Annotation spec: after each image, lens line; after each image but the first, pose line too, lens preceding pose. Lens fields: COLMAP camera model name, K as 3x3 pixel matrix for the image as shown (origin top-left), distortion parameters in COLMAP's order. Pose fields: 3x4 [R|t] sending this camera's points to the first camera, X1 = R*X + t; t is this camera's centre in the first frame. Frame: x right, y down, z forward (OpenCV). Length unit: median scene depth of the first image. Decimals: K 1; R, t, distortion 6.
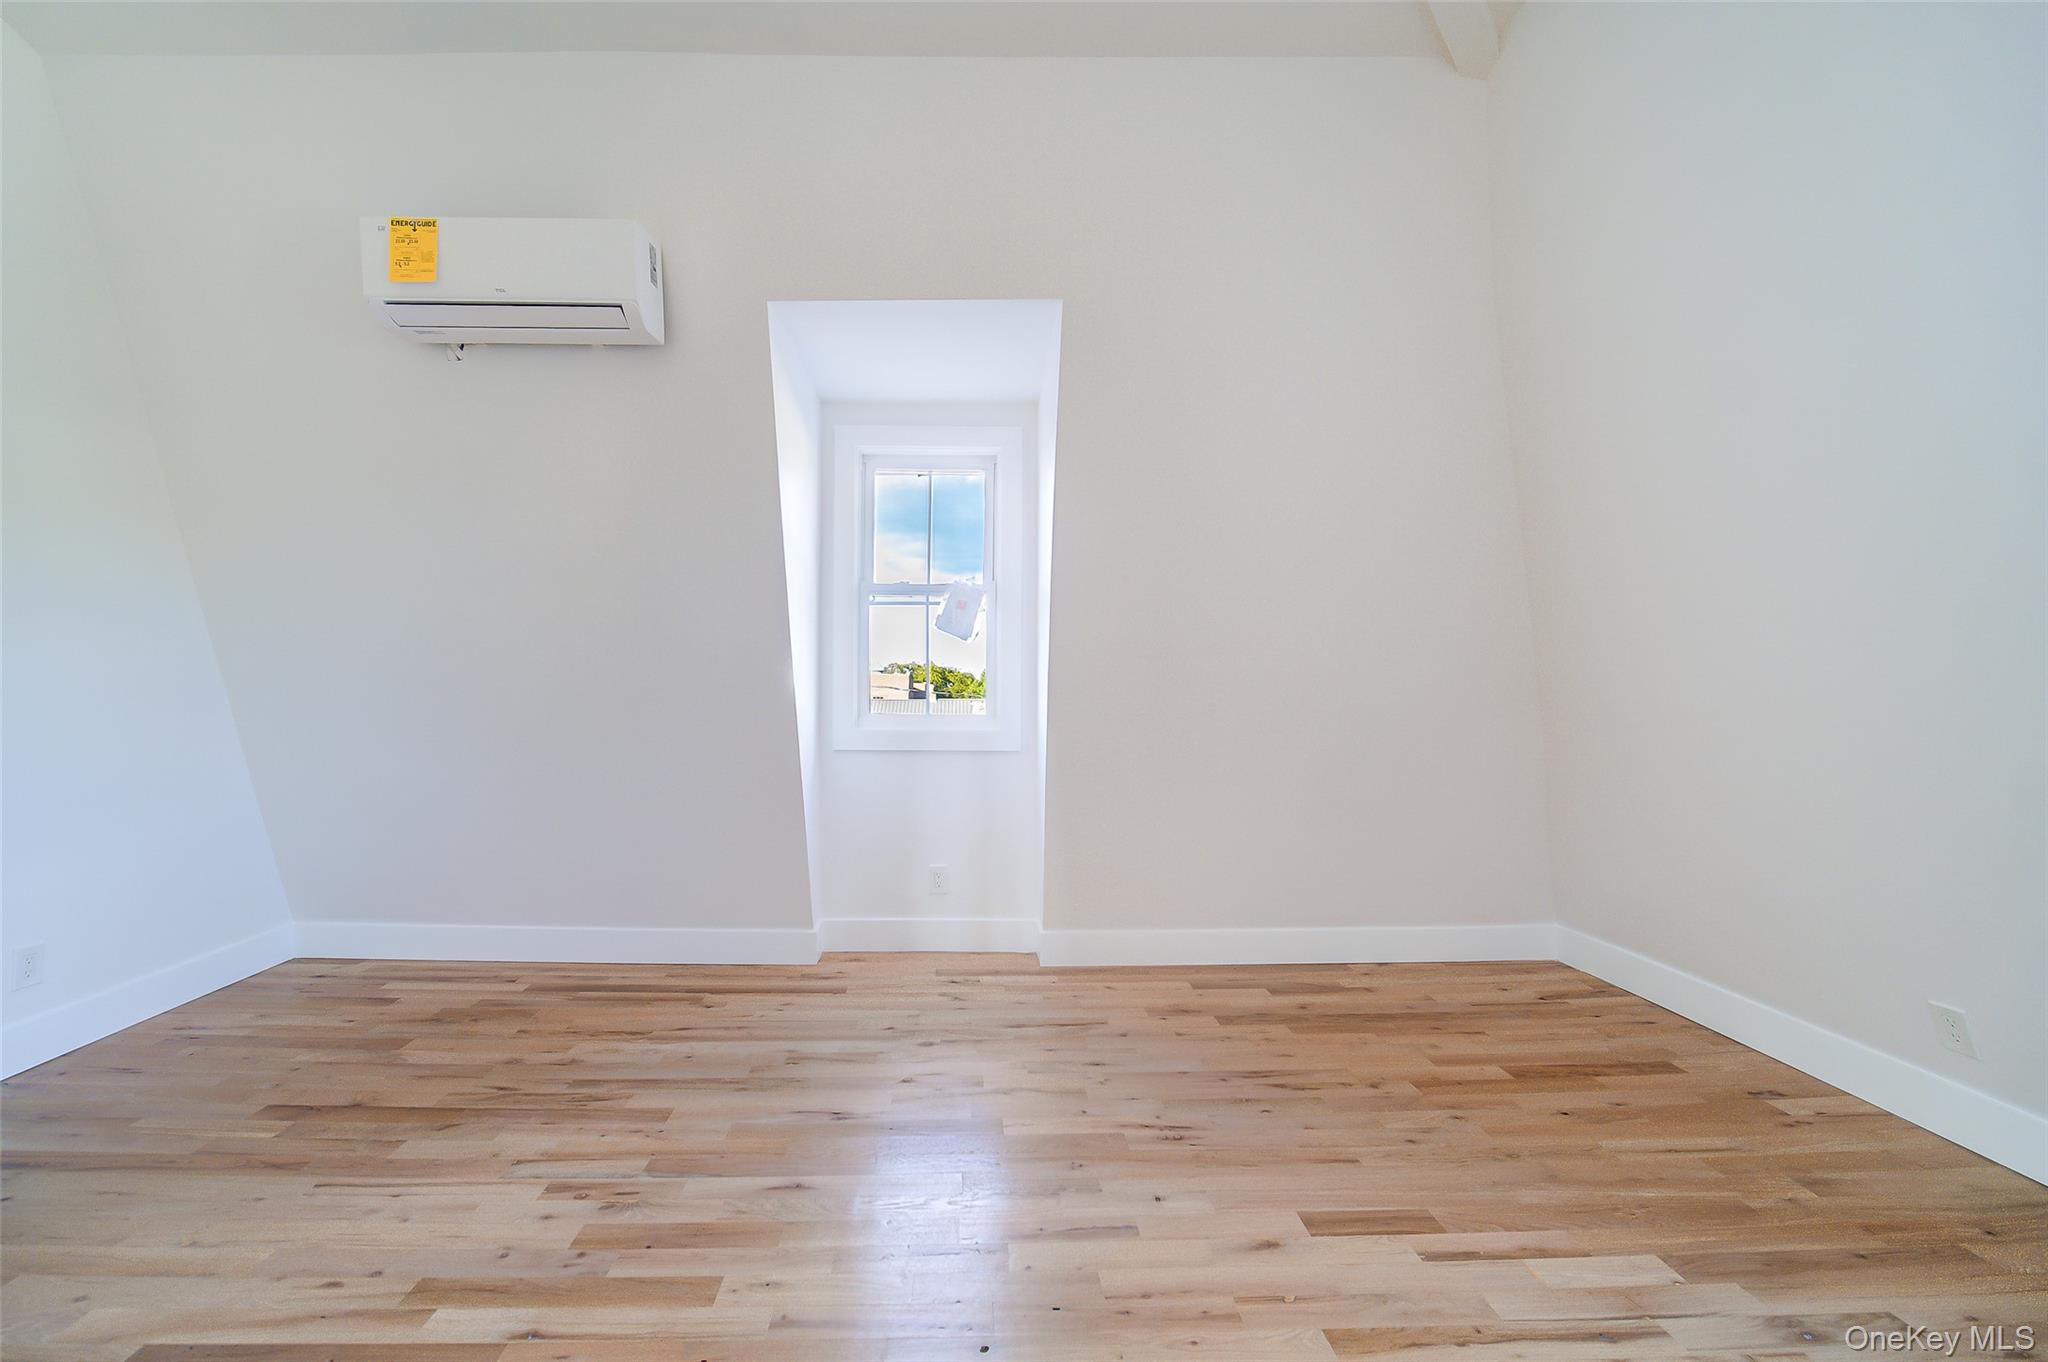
lens RADIAL K [[843.8, 0, 982.0], [0, 843.8, 692.4], [0, 0, 1]] dist [-0.001364, -0.000268]
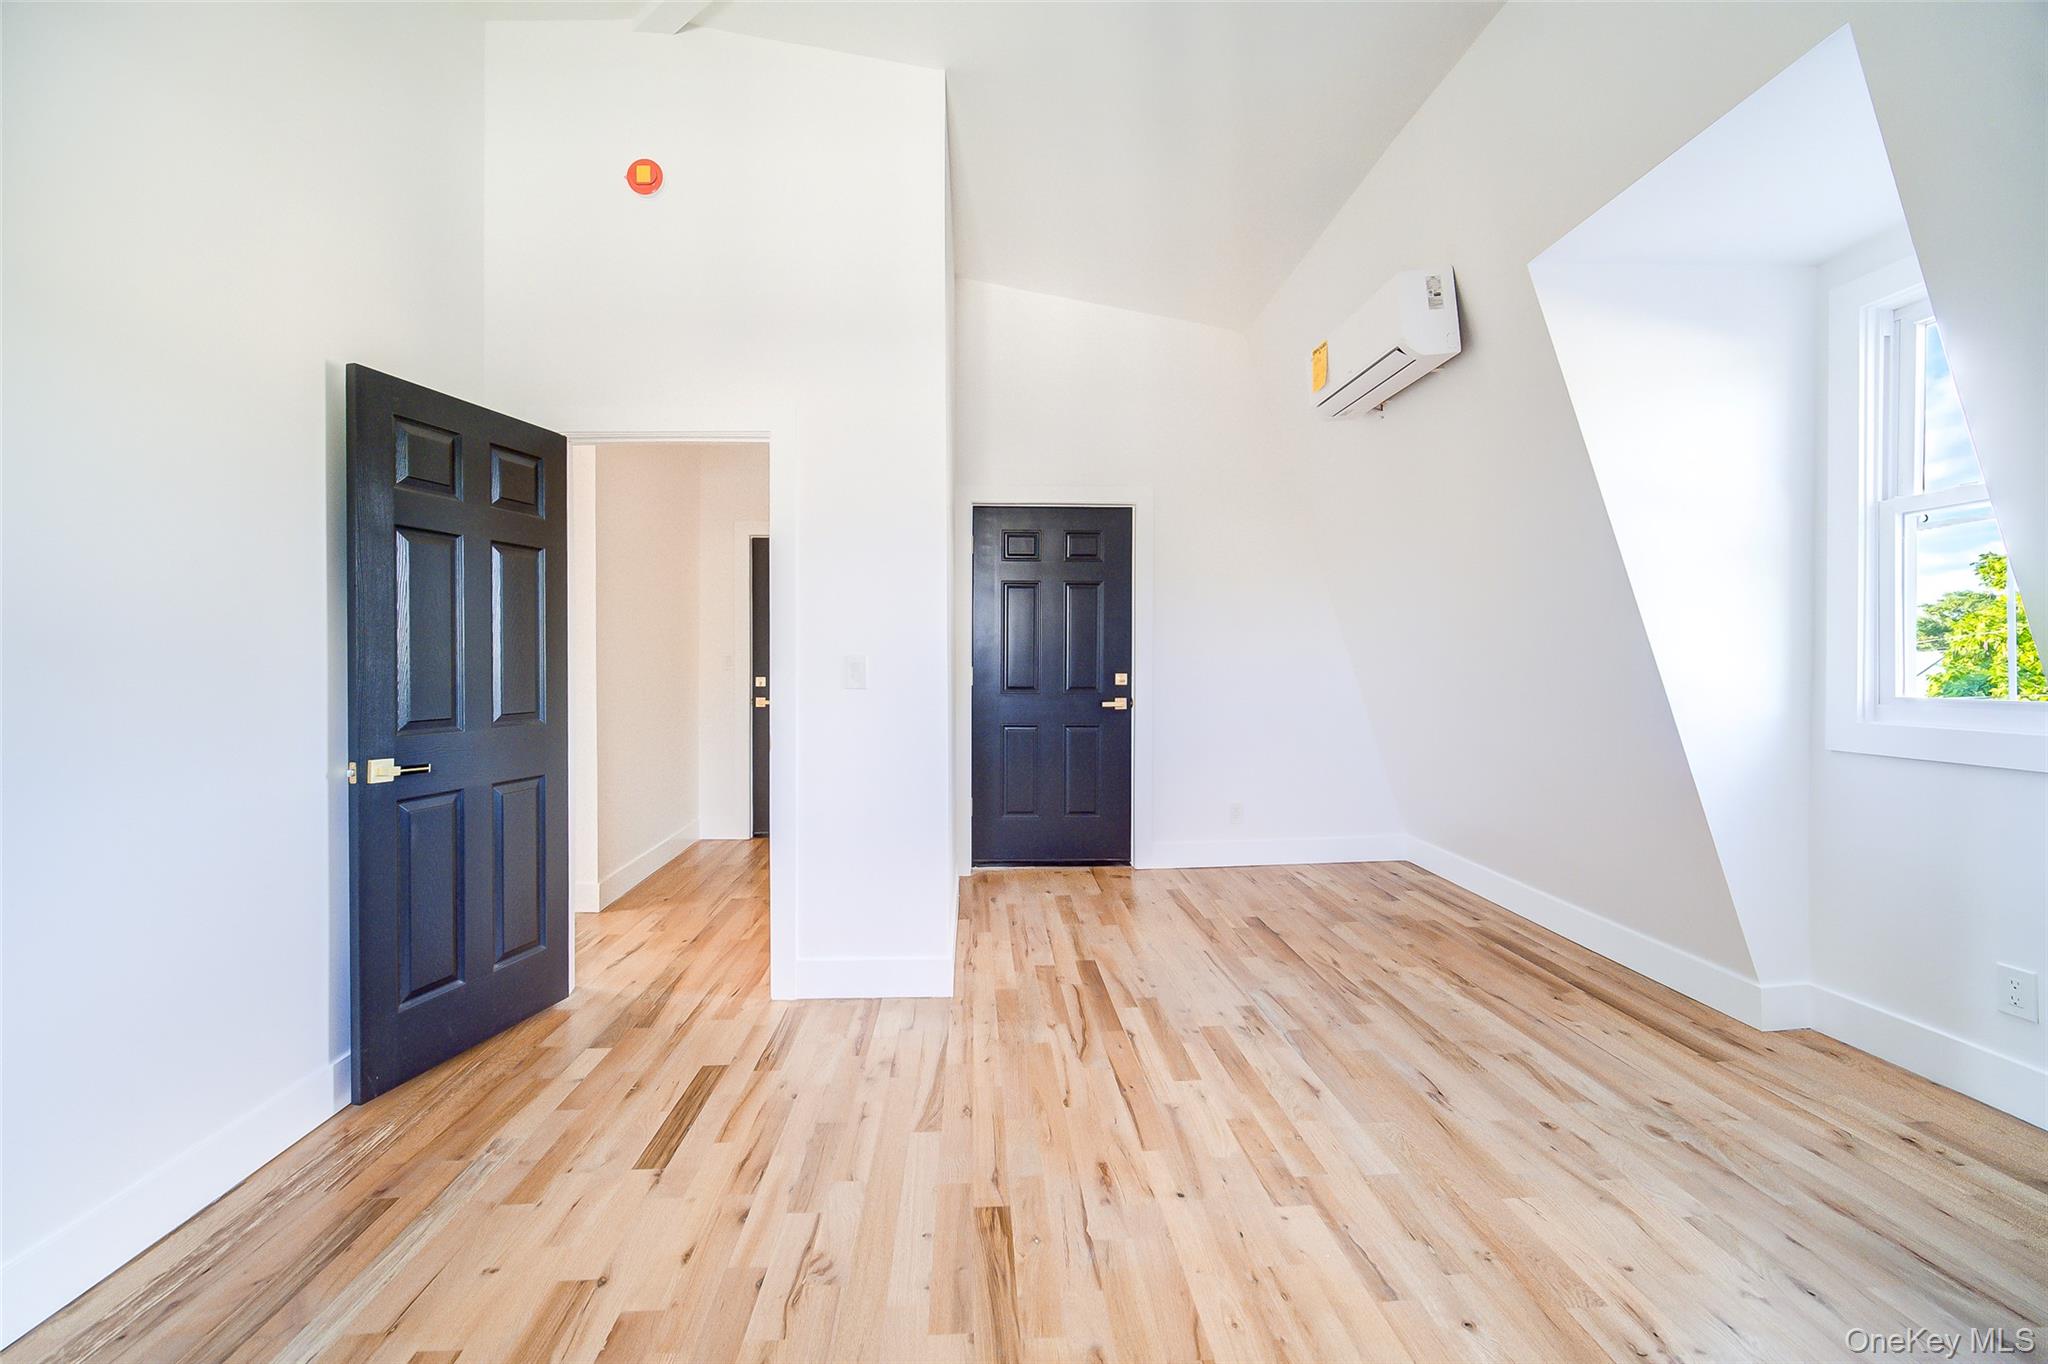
lens RADIAL K [[830.2, 0, 988.6], [0, 830.2, 661.6], [0, 0, 1]] dist [-0.000994, -0.000226]
pose [[0.000511, -0.007430, -0.999972, 0.694456], [0.010586, 0.999916, -0.007424, -0.013058], [0.999944, -0.010582, 0.000590, 0.393267]]
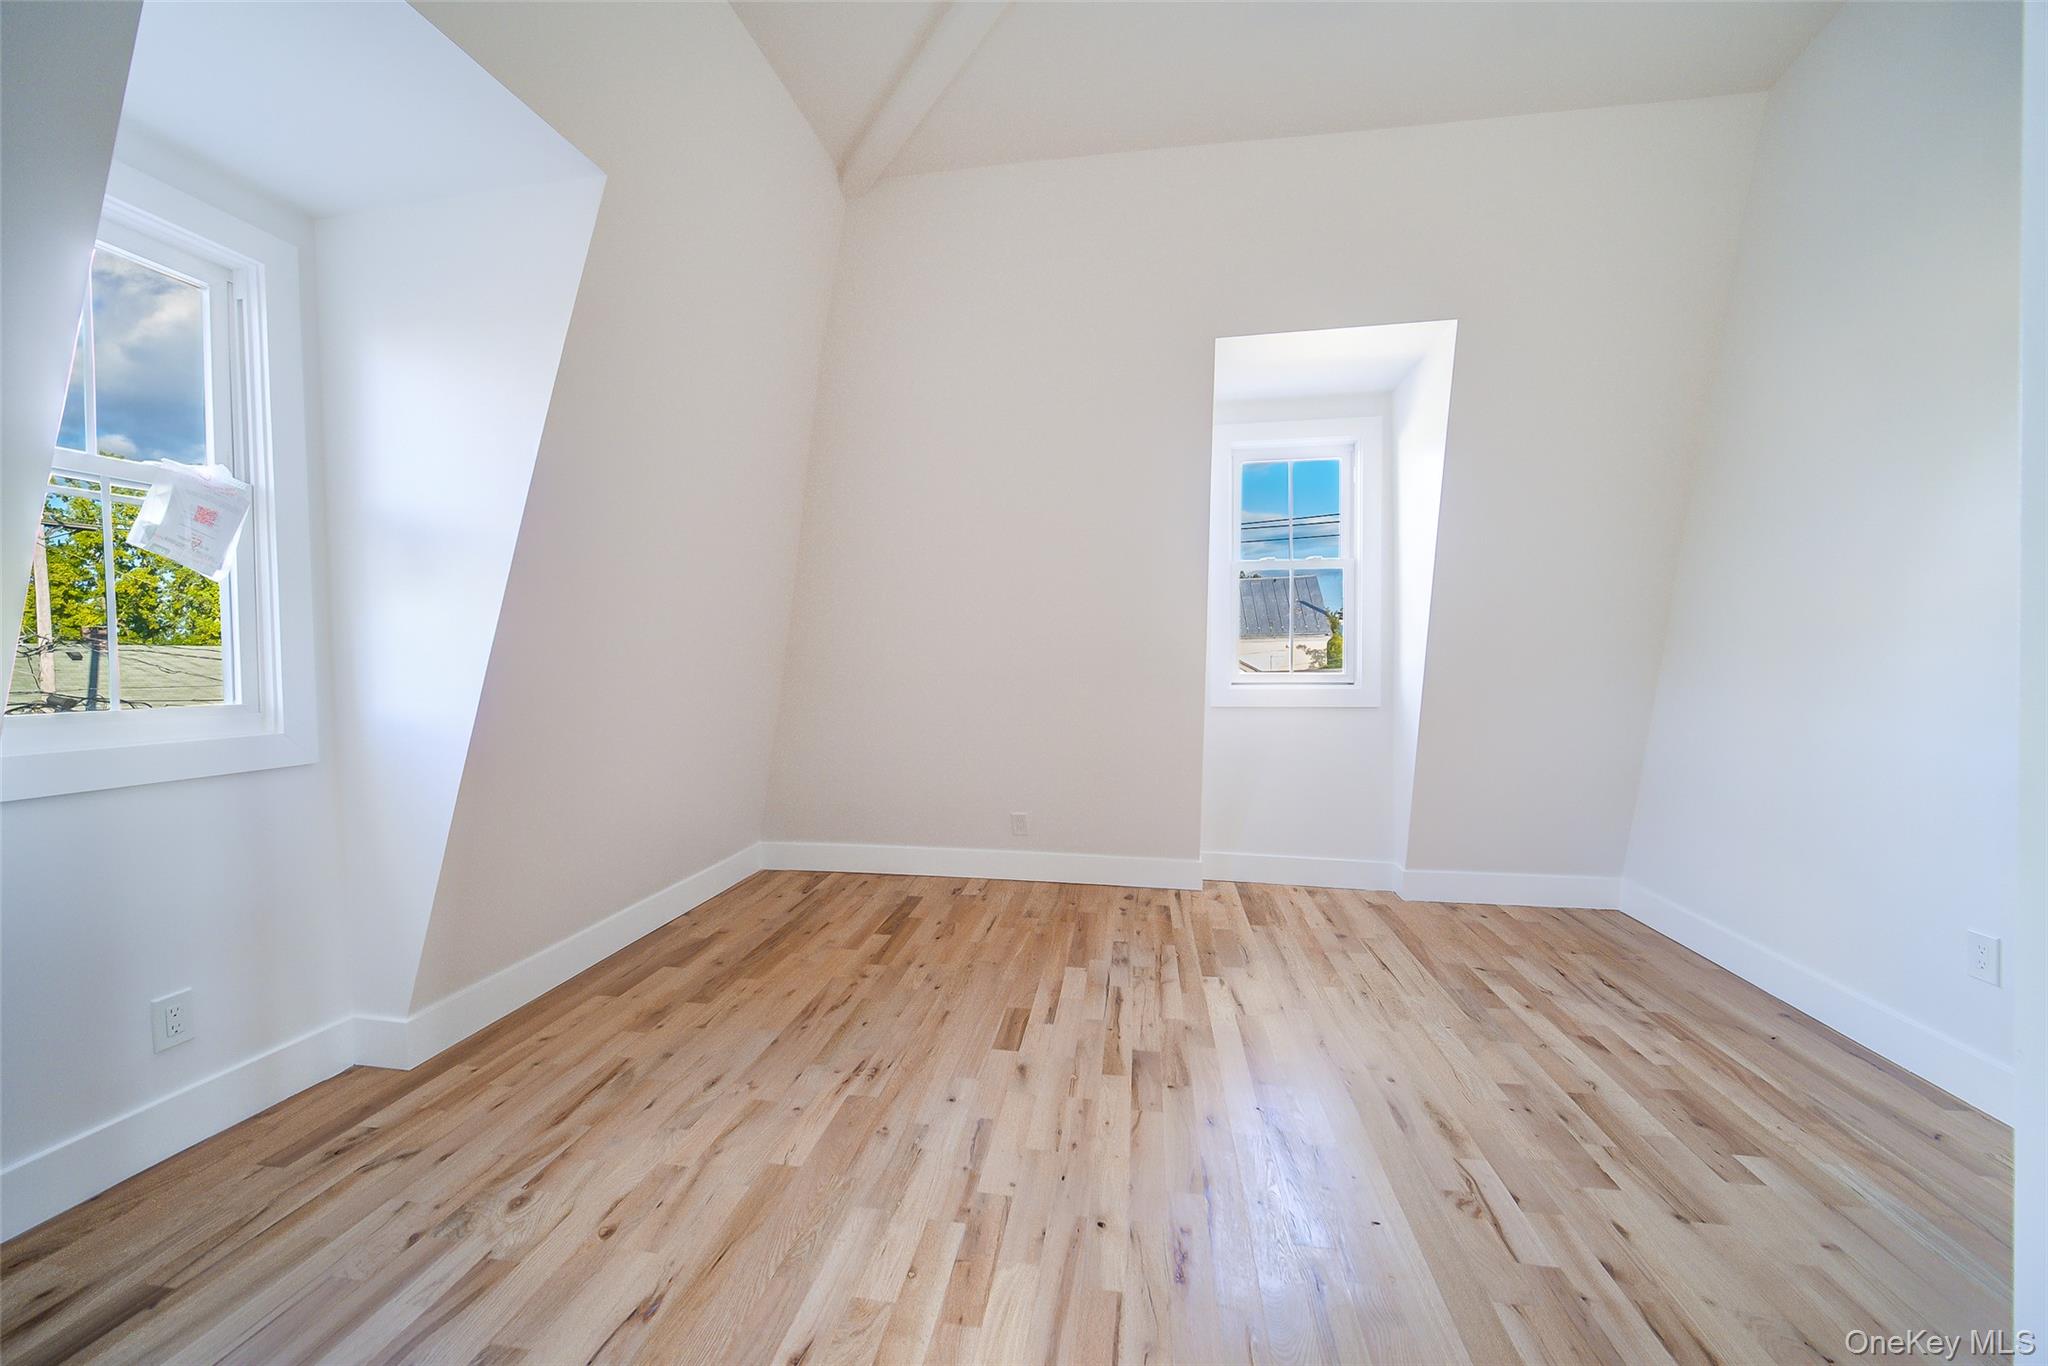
lens RADIAL K [[822.2, 0, 1011.3], [0, 822.2, 680.5], [0, 0, 1]] dist [-0.002526, 0.000715]
pose [[0.182317, -0.031640, 0.982731, -0.616883], [0.009594, 0.999492, 0.030400, -0.009579], [-0.983193, 0.003886, 0.182528, 0.499660]]
